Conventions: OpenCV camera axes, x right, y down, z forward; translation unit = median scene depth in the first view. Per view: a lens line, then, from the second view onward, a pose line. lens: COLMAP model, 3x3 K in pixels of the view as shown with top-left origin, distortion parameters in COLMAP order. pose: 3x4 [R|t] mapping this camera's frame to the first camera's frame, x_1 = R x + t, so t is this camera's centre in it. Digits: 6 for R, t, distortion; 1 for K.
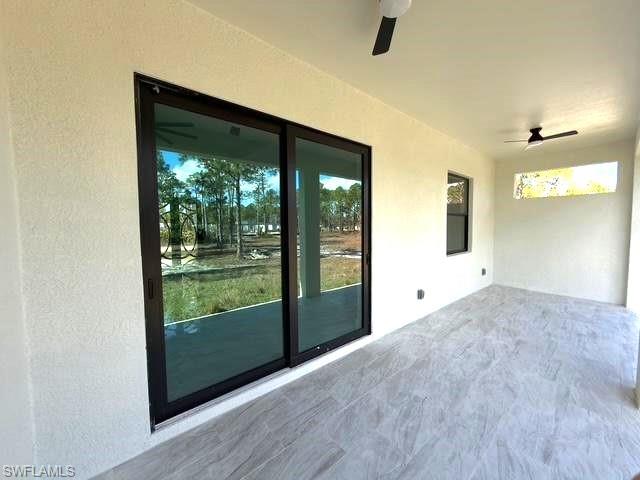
lens RADIAL K [[254.9, 0, 318.8], [0, 254.9, 239.0], [0, 0, 1]] dist [0.003778, -0.001120]
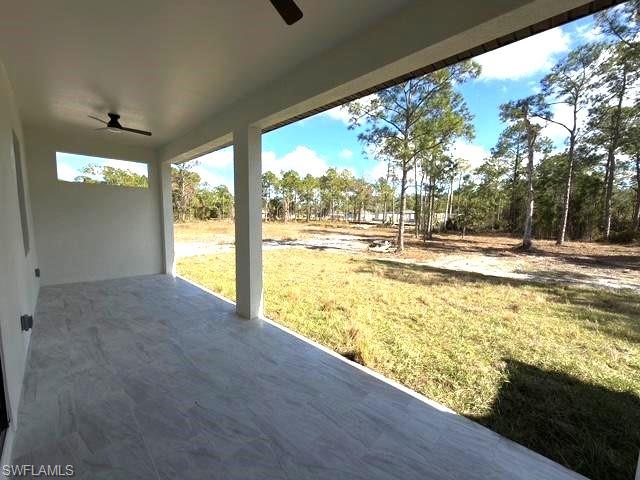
lens RADIAL K [[254.9, 0, 319.6], [0, 254.9, 241.2], [0, 0, 1]] dist [0.003778, -0.001120]
pose [[-0.095286, -0.091671, 0.991220, -0.310833], [0.034067, 0.994867, 0.095283, -0.016306], [-0.994867, 0.042847, -0.091674, 0.402932]]
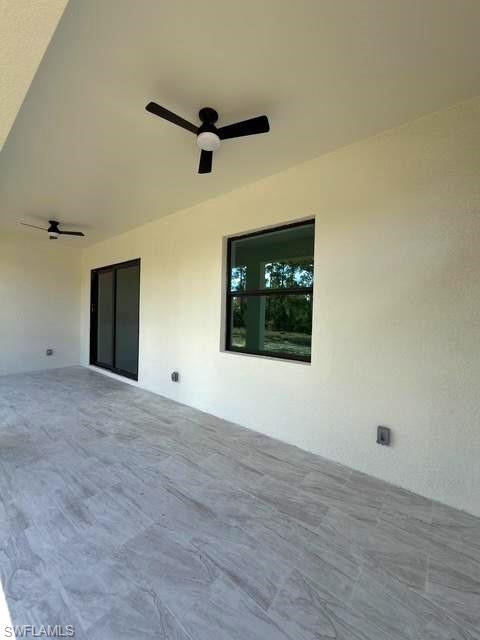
lens RADIAL K [[254.9, 0, 238.2], [0, 254.9, 321.4], [0, 0, 1]] dist [0.003778, -0.001120]
pose [[0.163669, 0.028844, -0.986094, 1.686015], [-0.072476, 0.997223, 0.017140, -0.045854], [0.983849, 0.068663, 0.165305, 1.251152]]
